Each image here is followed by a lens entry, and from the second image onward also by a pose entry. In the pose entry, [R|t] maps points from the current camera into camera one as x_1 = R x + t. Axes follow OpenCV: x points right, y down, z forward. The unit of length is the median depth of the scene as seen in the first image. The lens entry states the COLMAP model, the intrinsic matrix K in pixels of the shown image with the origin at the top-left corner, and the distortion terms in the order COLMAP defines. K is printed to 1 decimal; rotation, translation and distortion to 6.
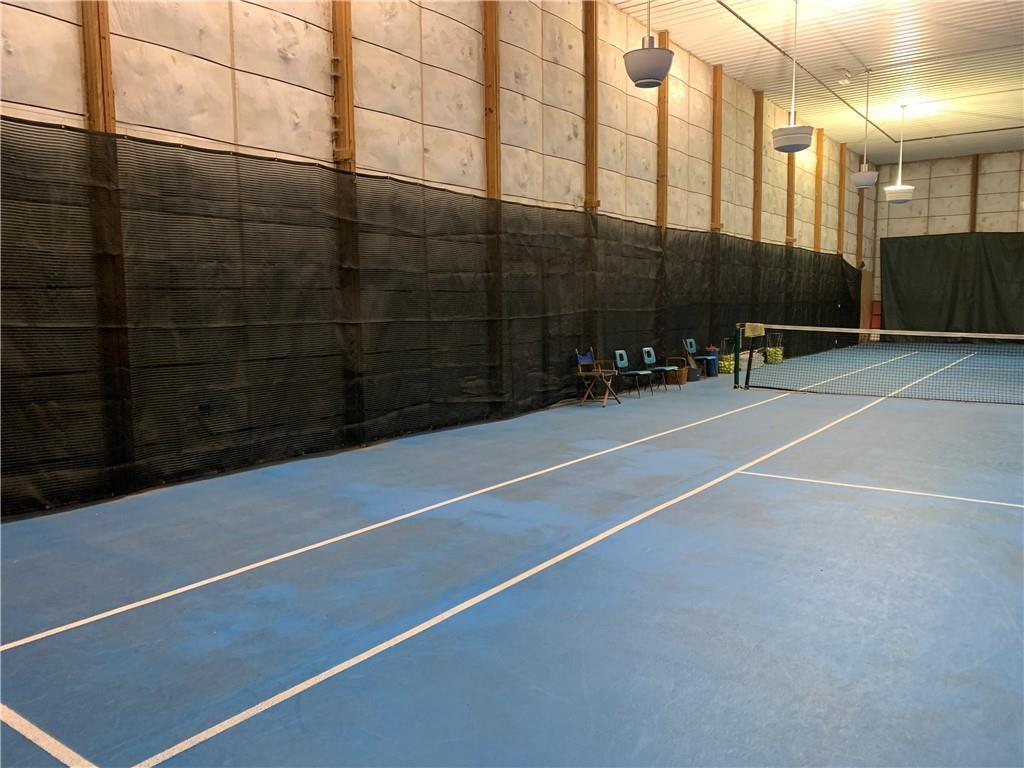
lens RADIAL K [[790.9, 0, 508.7], [0, 790.9, 382.6], [0, 0, 1]] dist [0.041761, -0.045927]
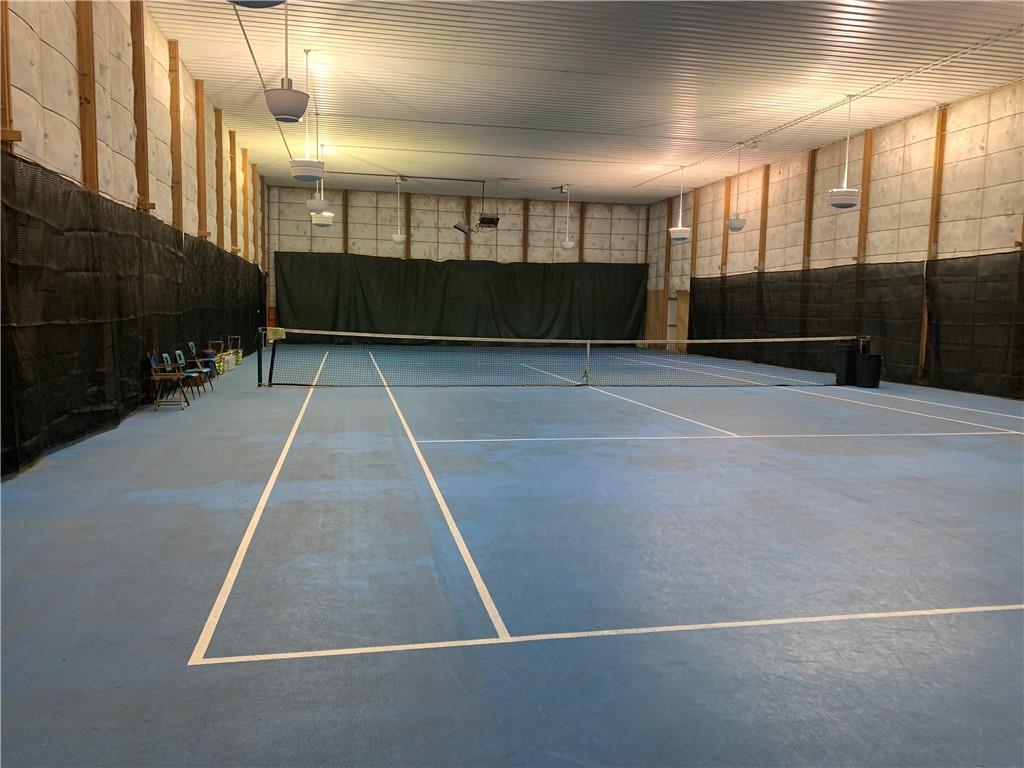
lens RADIAL K [[790.9, 0, 512.1], [0, 790.9, 388.4], [0, 0, 1]] dist [0.041761, -0.045927]
pose [[0.668024, -0.050465, 0.742427, -0.300055], [0.046380, 0.998582, 0.026145, -0.002389], [-0.742693, 0.016968, 0.669417, -0.001111]]
